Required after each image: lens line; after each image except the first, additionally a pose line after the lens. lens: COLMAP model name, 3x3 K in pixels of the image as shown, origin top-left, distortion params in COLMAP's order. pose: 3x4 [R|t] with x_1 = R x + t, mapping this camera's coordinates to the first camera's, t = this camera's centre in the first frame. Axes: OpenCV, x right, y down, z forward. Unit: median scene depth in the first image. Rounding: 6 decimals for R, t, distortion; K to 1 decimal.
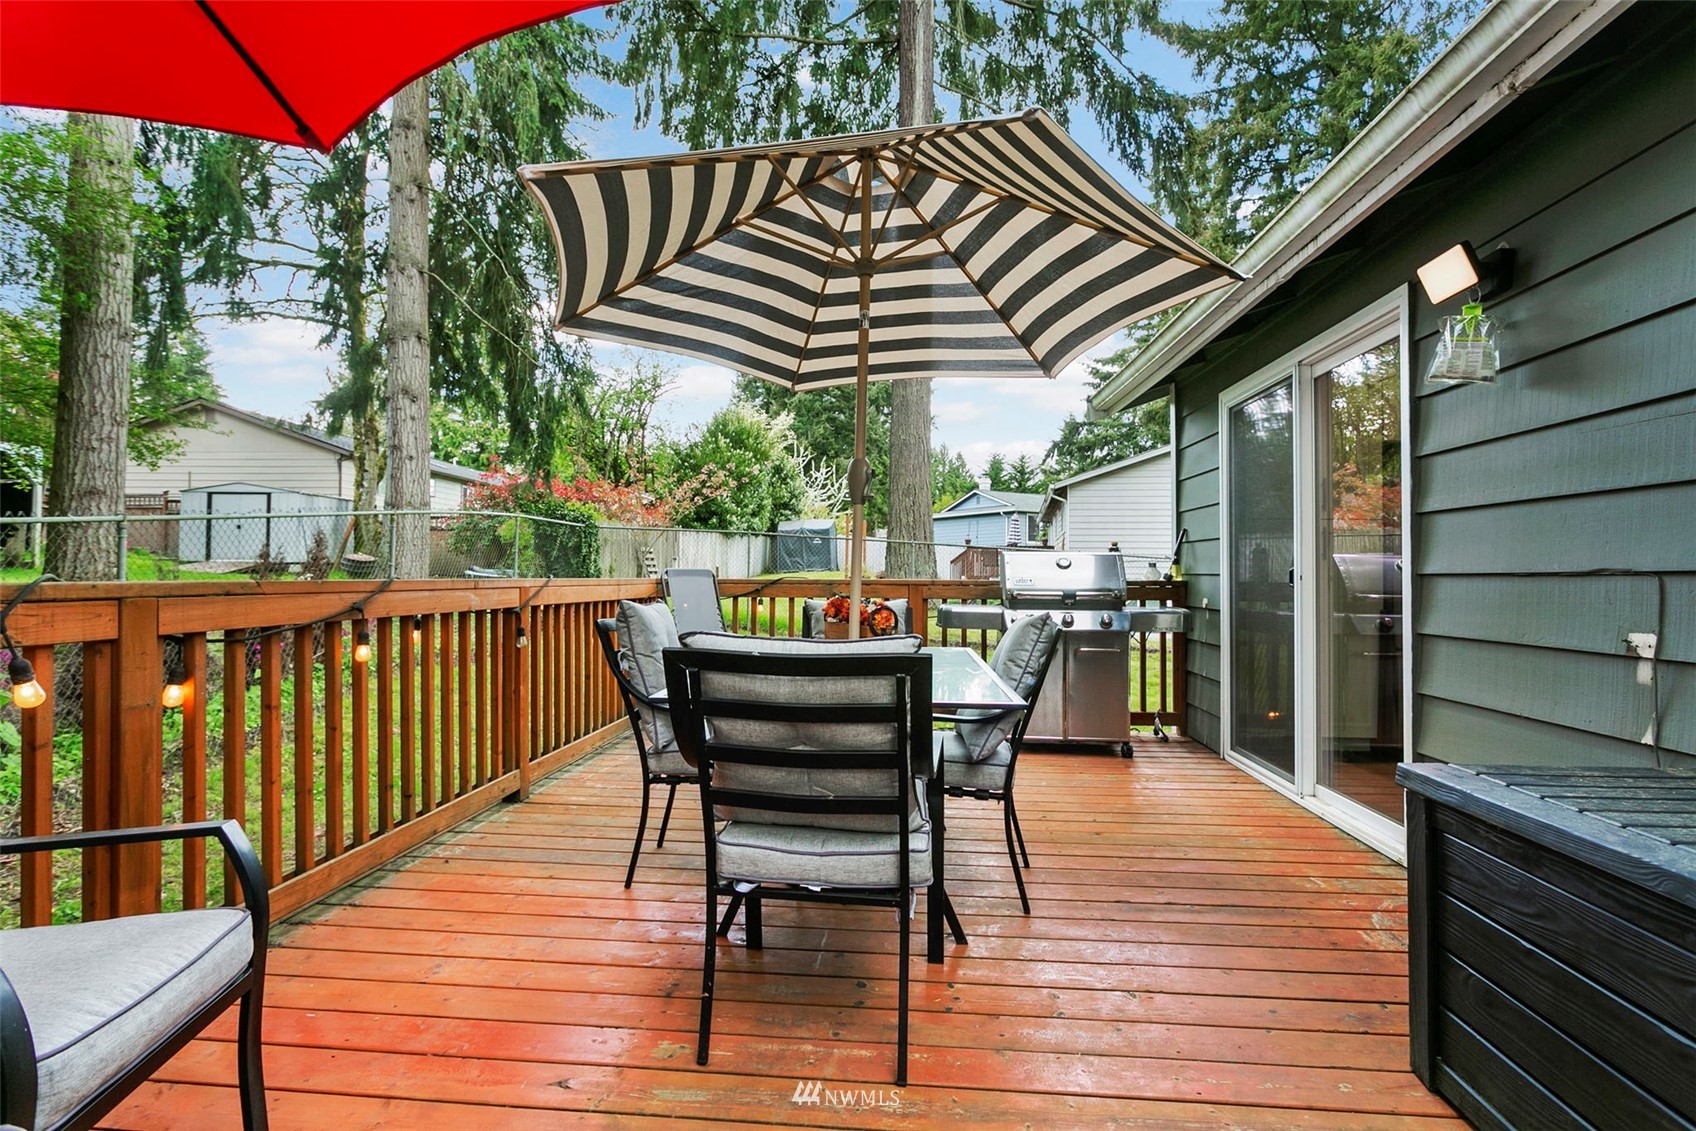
lens RADIAL K [[829.4, 0, 848.0], [0, 829.4, 565.5], [0, 0, 1]] dist [-0.002812, 0.000455]
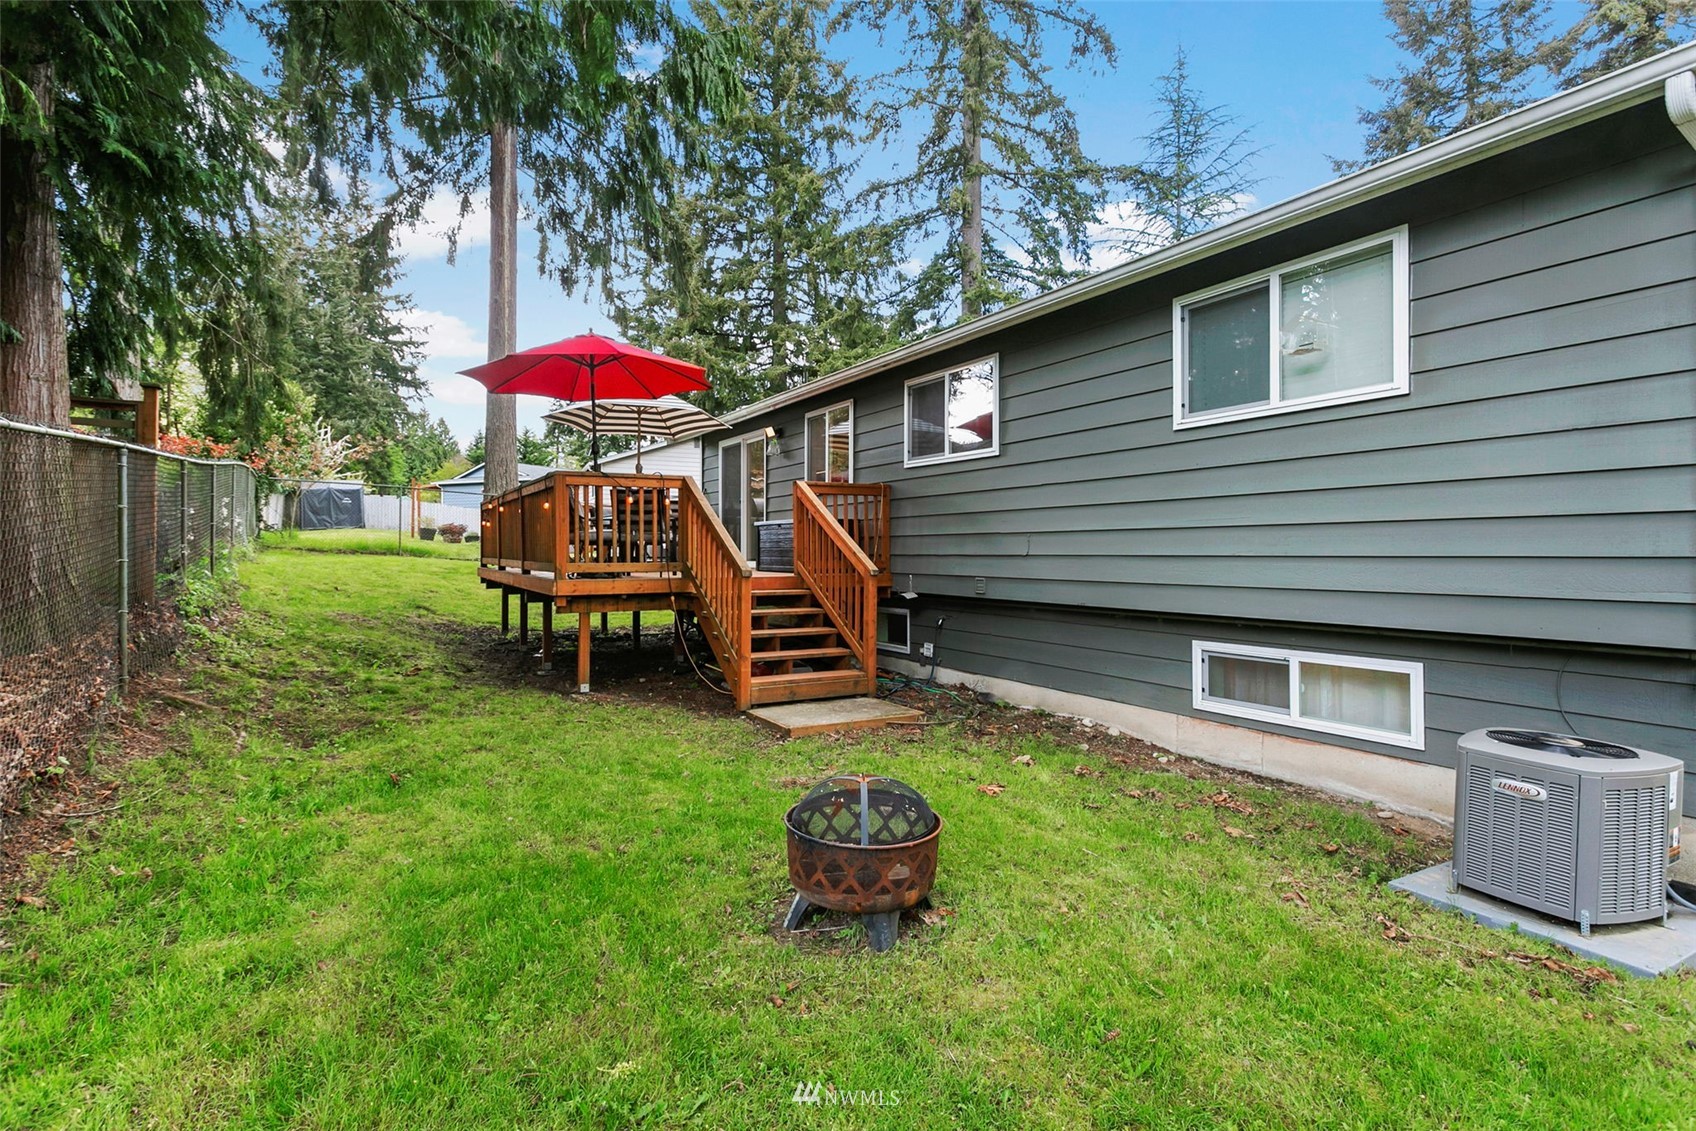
lens RADIAL K [[829.4, 0, 848.0], [0, 829.4, 565.5], [0, 0, 1]] dist [-0.002812, 0.000455]
pose [[0.819683, -0.011914, 0.572693, -0.119073], [-0.005123, 0.999591, 0.028126, 0.019826], [-0.572794, -0.025988, 0.819287, -0.230633]]
